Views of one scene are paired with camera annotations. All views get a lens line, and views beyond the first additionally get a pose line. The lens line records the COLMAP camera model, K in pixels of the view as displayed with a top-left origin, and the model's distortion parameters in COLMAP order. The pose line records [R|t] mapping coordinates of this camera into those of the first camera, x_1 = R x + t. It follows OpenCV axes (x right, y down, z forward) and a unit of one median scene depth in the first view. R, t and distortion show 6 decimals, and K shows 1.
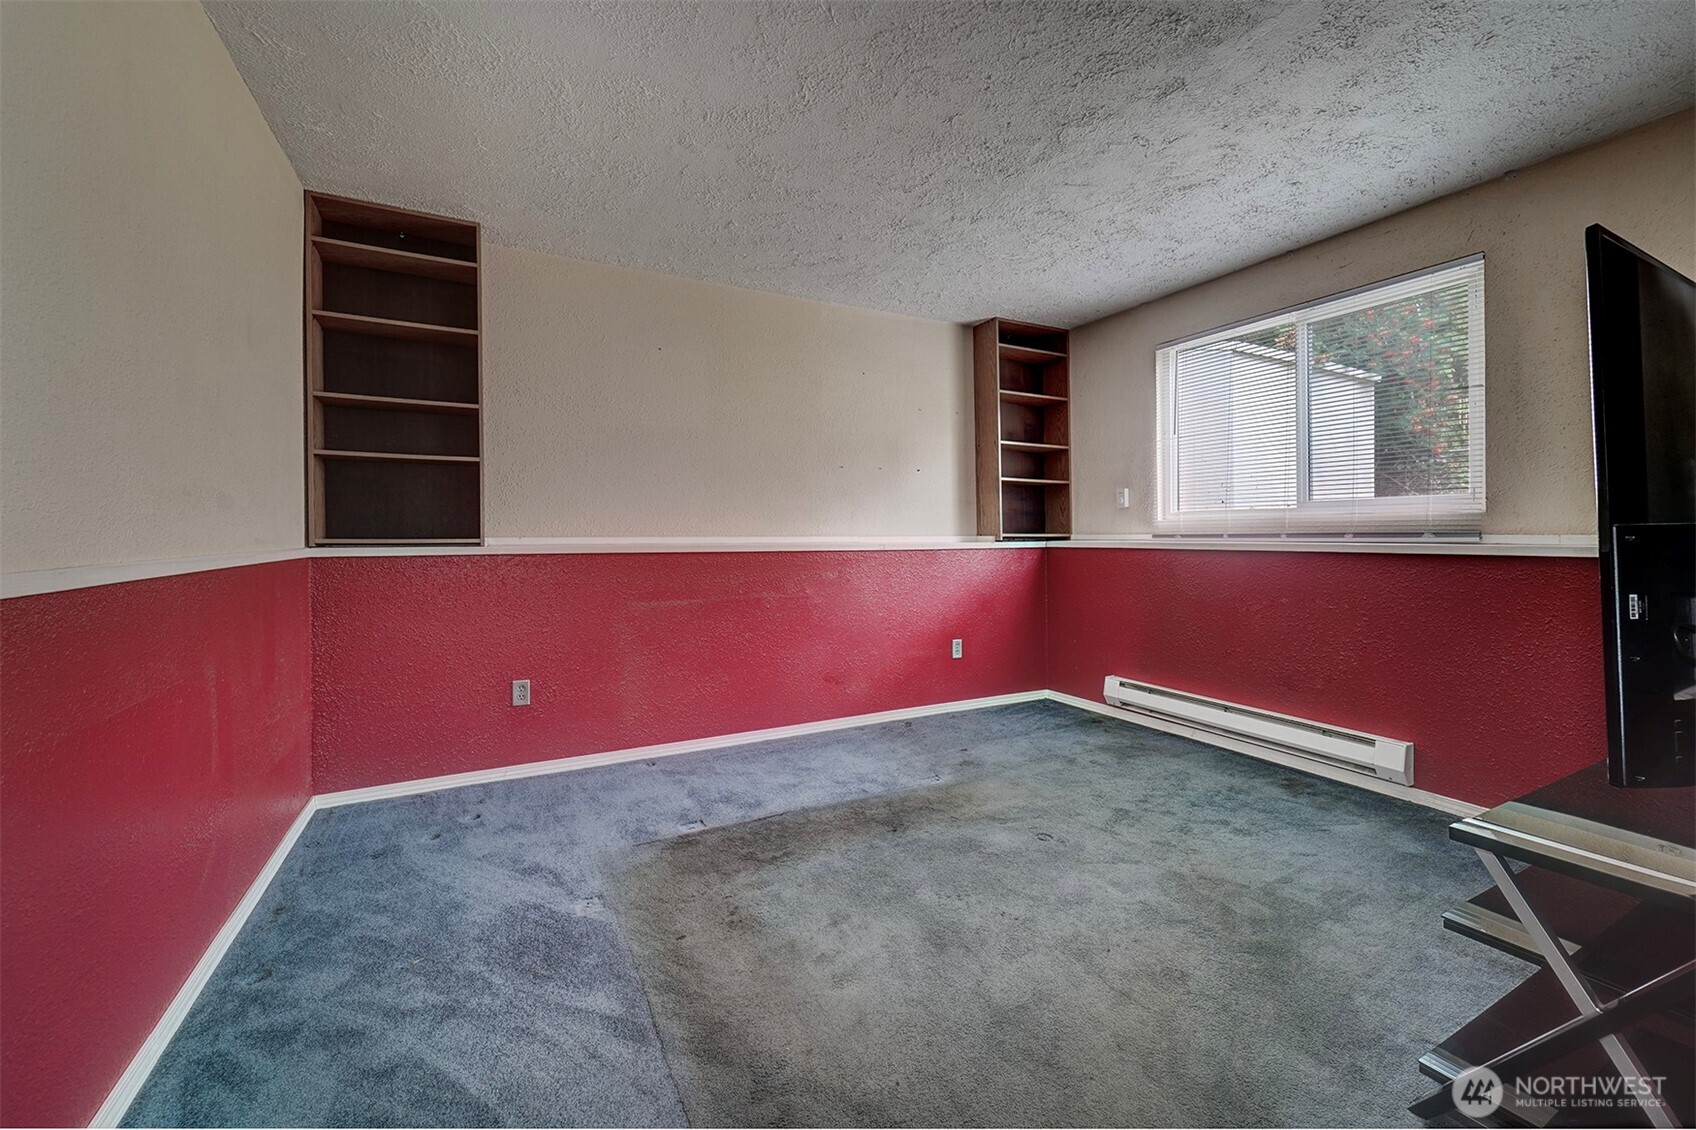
lens RADIAL K [[675.8, 0, 849.3], [0, 675.8, 537.5], [0, 0, 1]] dist [-0.000799, -0.000483]
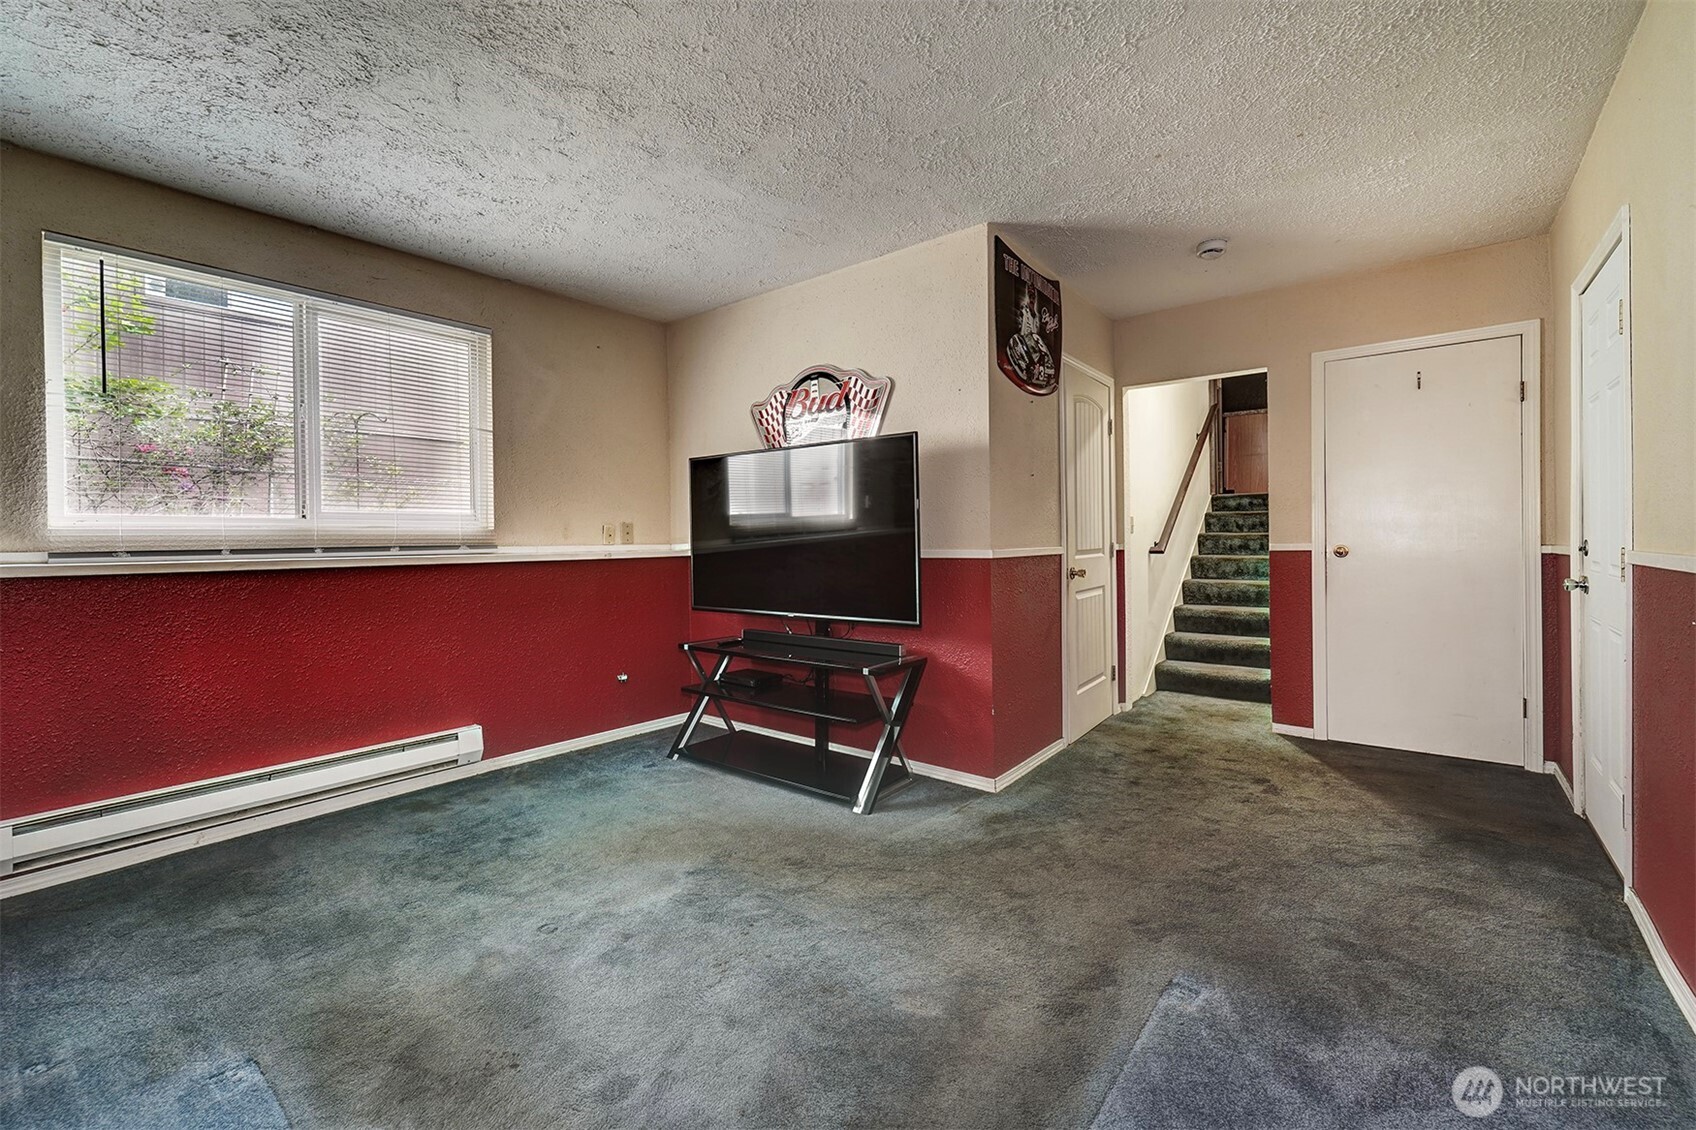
lens RADIAL K [[709.6, 0, 843.9], [0, 709.6, 540.6], [0, 0, 1]] dist [0.002251, 0.000085]
pose [[-0.396391, 0.000977, 0.918081, -0.538050], [0.011711, 0.999923, 0.003992, -0.012550], [-0.918007, 0.012334, -0.396372, 0.867451]]
